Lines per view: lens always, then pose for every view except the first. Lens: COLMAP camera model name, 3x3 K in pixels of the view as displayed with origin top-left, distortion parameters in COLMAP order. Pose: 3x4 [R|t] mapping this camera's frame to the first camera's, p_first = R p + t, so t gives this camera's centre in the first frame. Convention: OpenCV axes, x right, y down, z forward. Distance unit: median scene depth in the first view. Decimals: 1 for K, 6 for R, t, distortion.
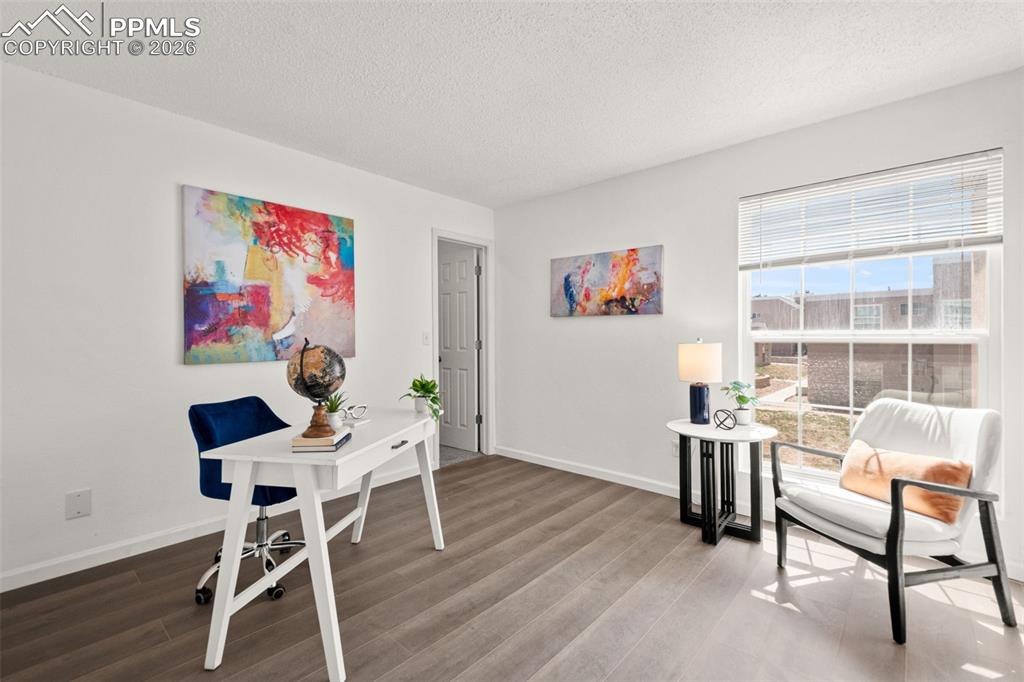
lens RADIAL K [[448.8, 0, 513.1], [0, 448.8, 336.8], [0, 0, 1]] dist [0.011363, -0.001425]
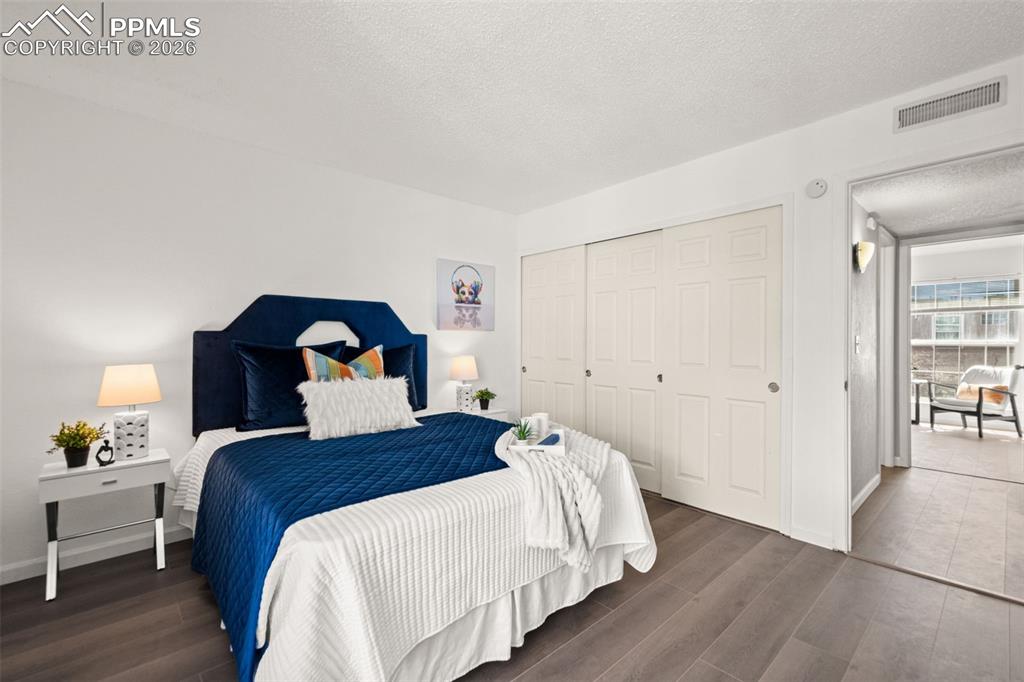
lens RADIAL K [[448.8, 0, 511.0], [0, 448.8, 344.6], [0, 0, 1]] dist [0.011363, -0.001425]
pose [[0.995984, -0.002735, -0.089487, -1.968513], [0.003151, 0.999985, 0.004505, -0.009413], [0.089473, -0.004769, 0.995978, -2.257012]]
